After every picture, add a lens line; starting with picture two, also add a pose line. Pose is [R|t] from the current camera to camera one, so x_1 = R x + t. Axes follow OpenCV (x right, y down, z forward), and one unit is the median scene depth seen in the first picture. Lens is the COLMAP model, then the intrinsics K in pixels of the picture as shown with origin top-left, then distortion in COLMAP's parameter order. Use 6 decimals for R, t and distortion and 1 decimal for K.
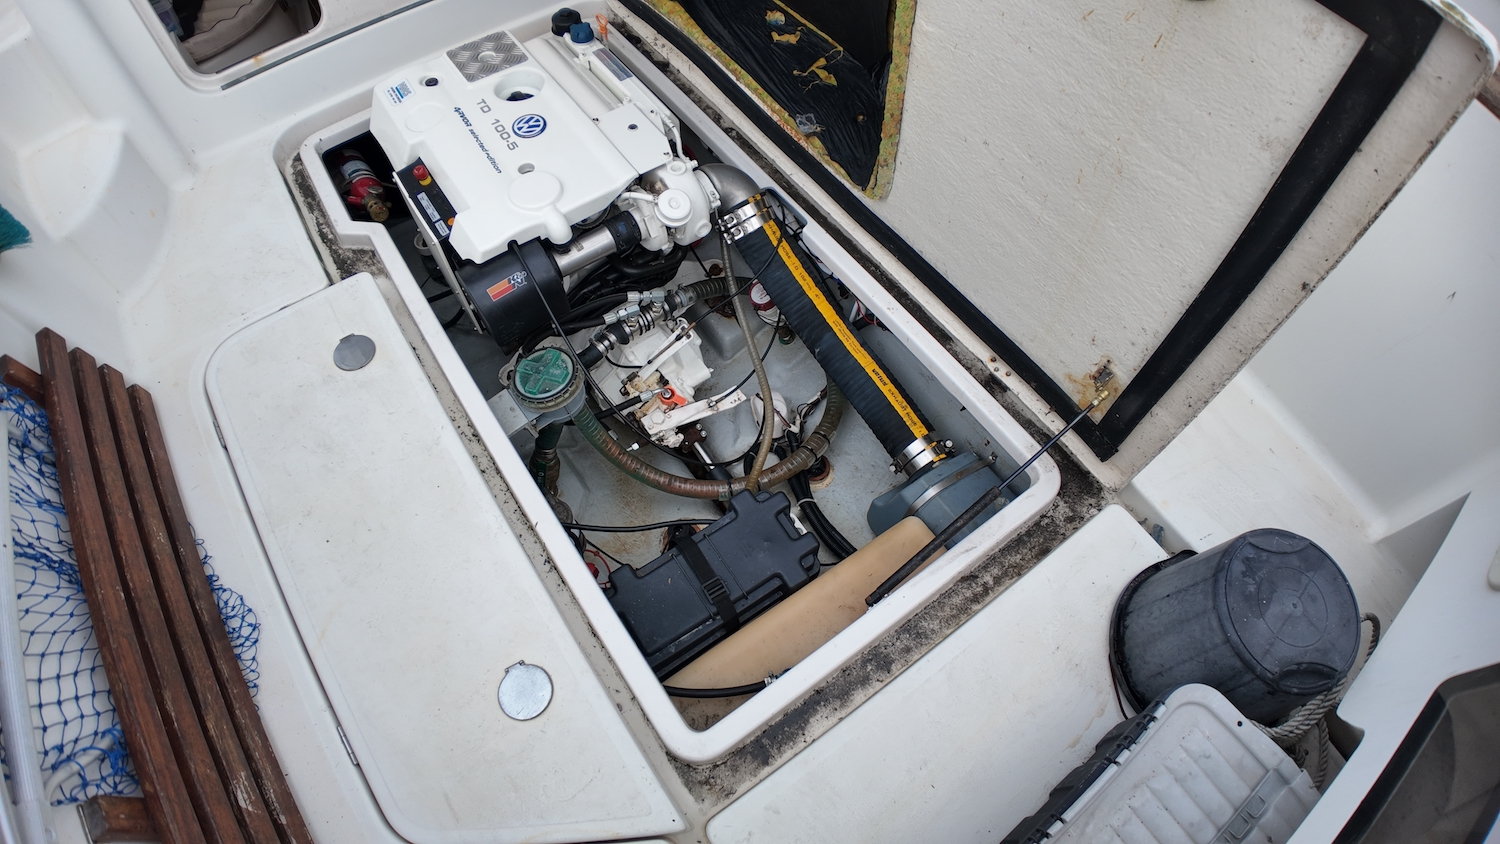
lens RADIAL K [[713.5, 0, 746.2], [0, 713.5, 424.7], [0, 0, 1]] dist [-0.128425, 0.013247]
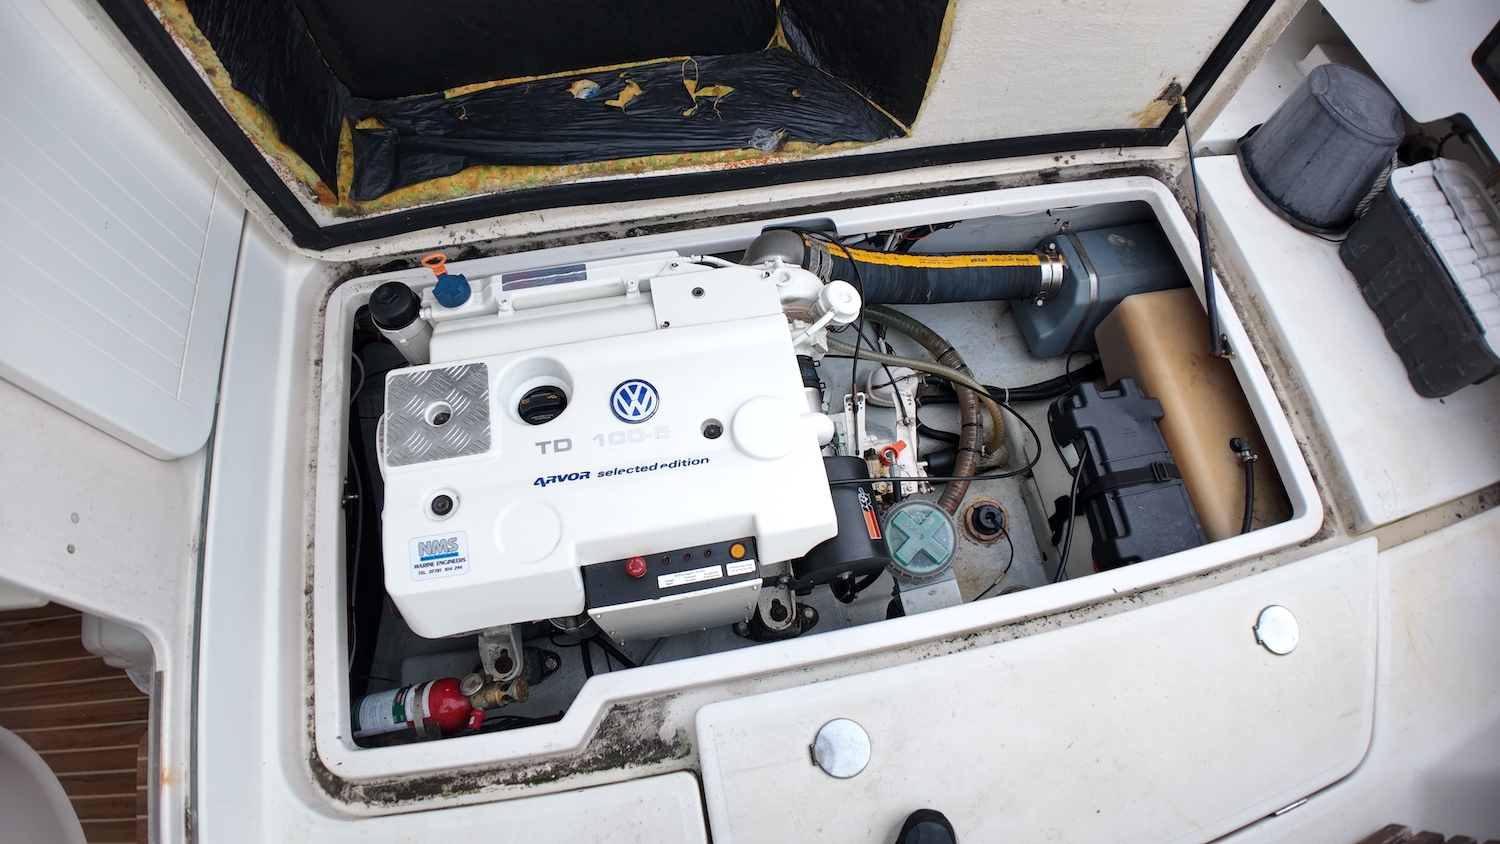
lens RADIAL K [[740.6, 0, 746.3], [0, 740.6, 426.2], [0, 0, 1]] dist [-0.114656, -0.035311]
pose [[0.415038, -0.834640, 0.362104, -0.548669], [0.789166, 0.528312, 0.313215, -0.552512], [-0.452726, 0.155764, 0.877939, 0.282024]]
